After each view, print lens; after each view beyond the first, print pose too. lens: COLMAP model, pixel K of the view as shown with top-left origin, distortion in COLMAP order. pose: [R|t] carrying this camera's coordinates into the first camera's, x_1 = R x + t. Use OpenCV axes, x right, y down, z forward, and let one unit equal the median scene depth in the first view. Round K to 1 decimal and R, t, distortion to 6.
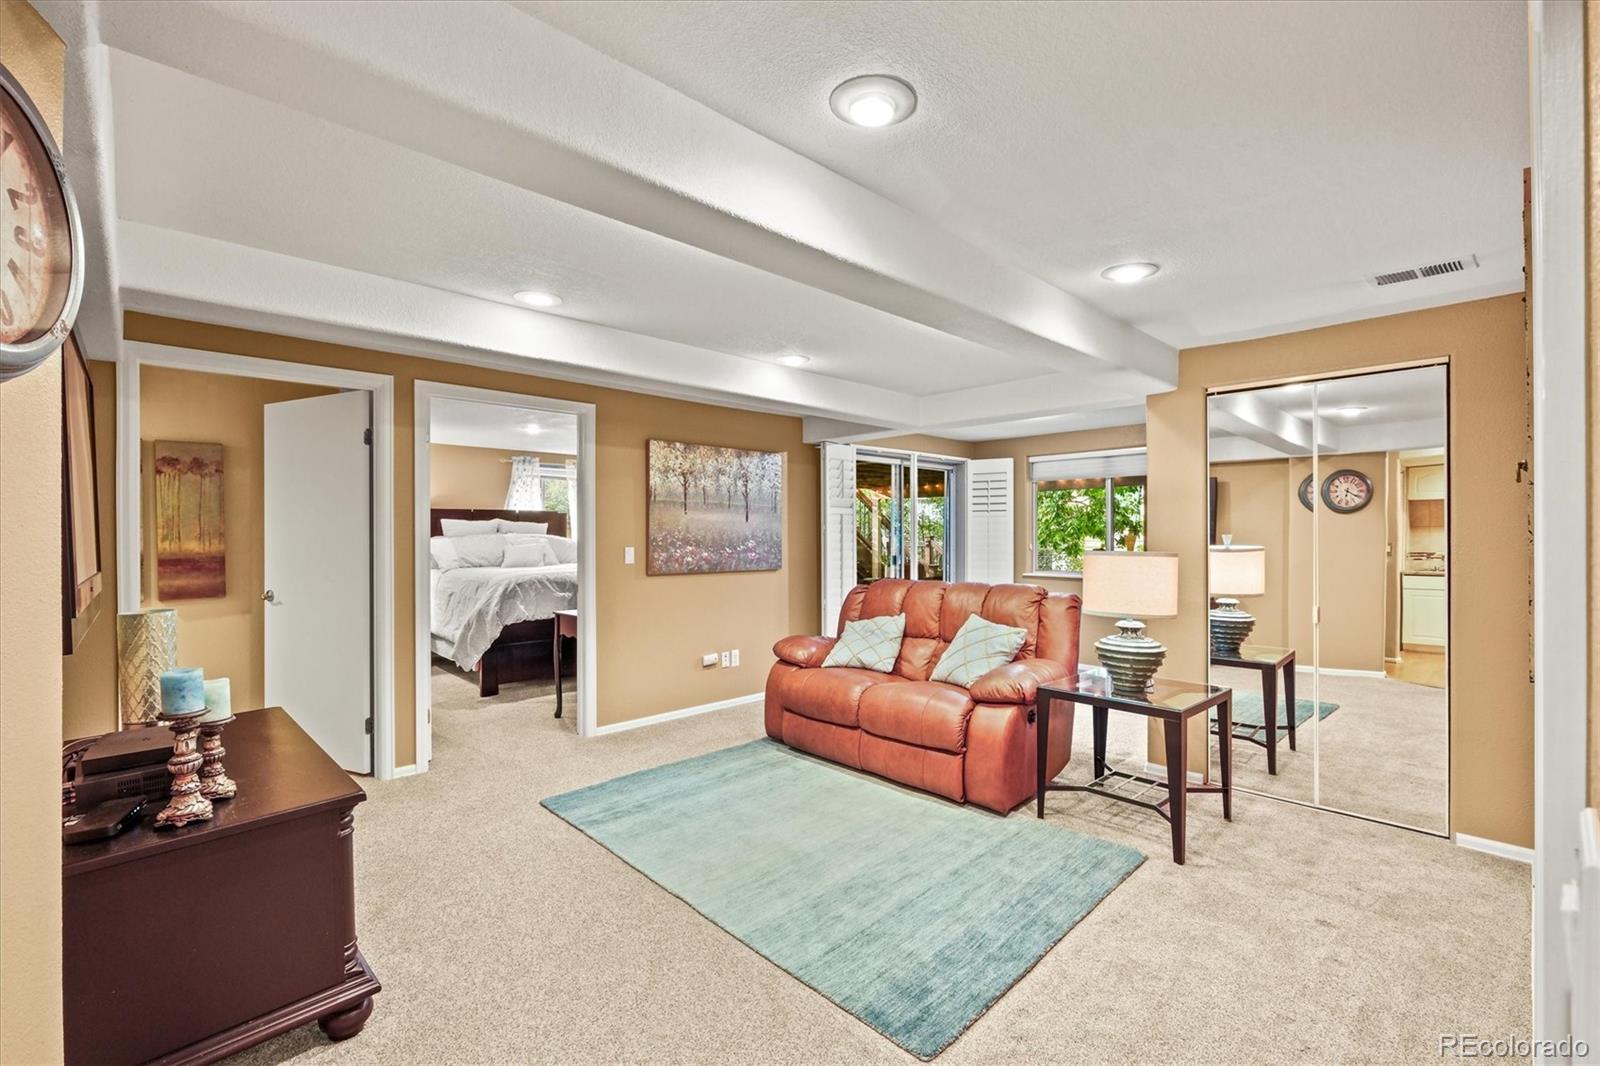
lens RADIAL K [[704.1, 0, 803.4], [0, 704.1, 530.2], [0, 0, 1]] dist [0.001227, -0.001390]
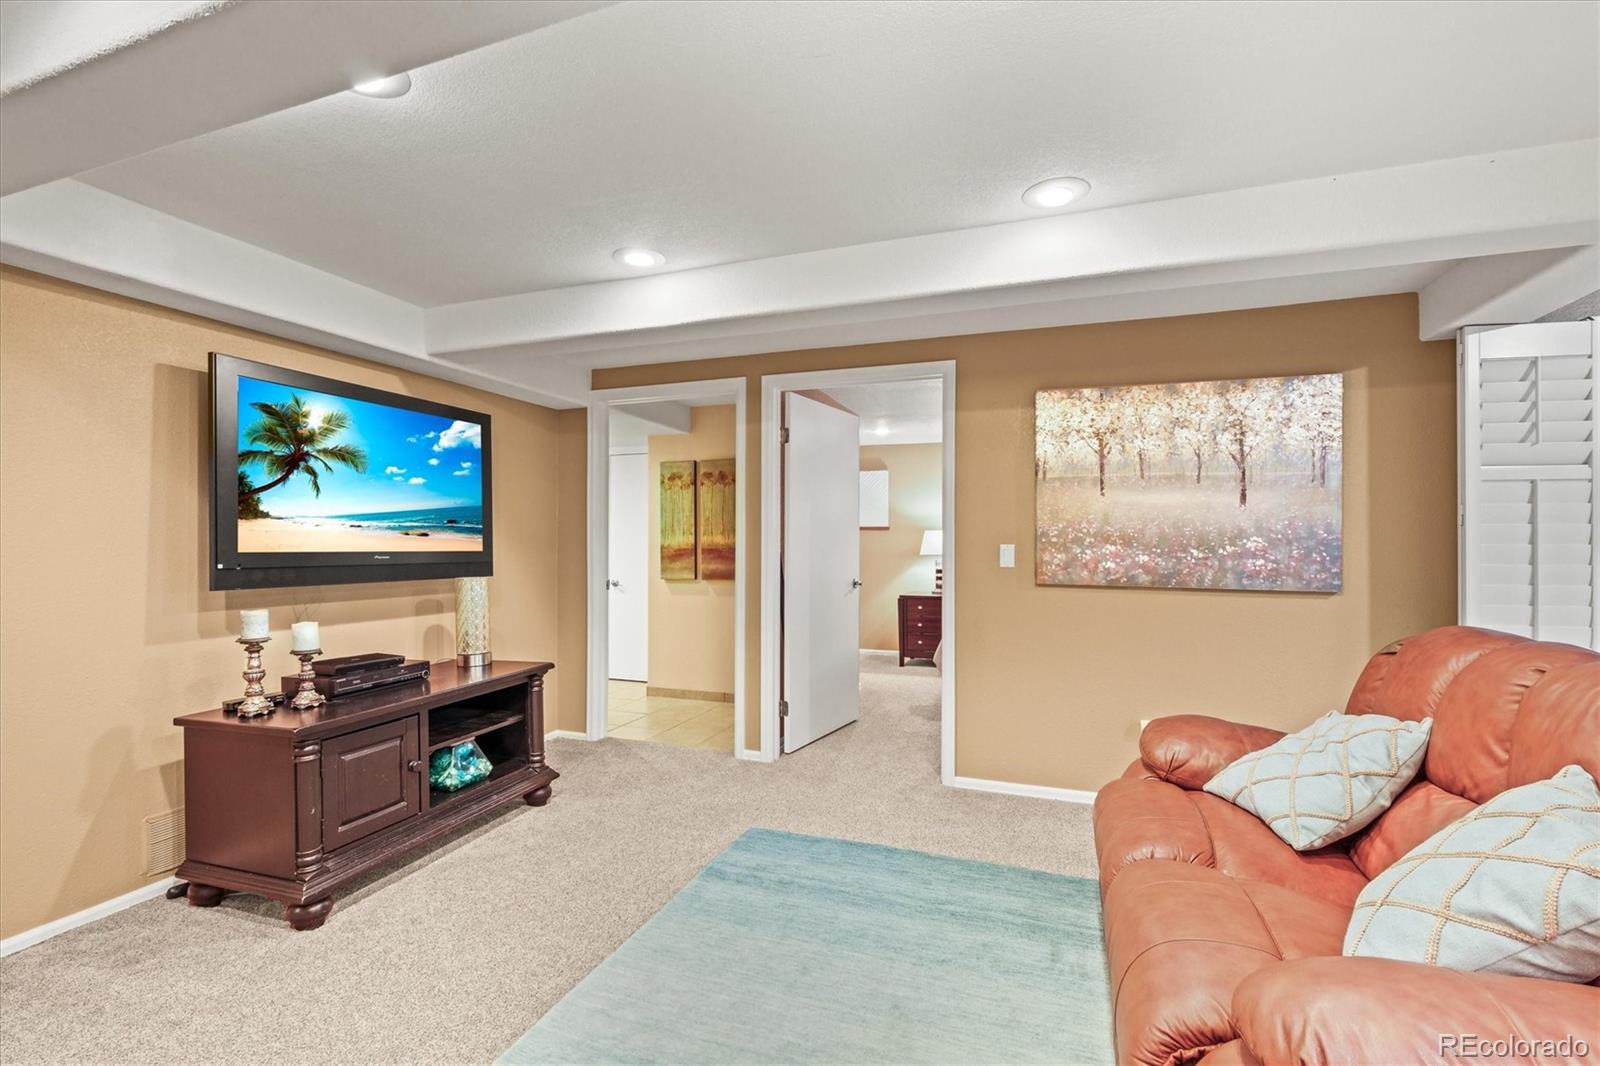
lens RADIAL K [[704.1, 0, 802.2], [0, 704.1, 539.1], [0, 0, 1]] dist [0.001227, -0.001390]
pose [[0.429937, 0.000477, -0.902859, 0.308792], [-0.001779, 0.999998, -0.000319, 0.018454], [0.902857, 0.001743, 0.429937, 0.475994]]
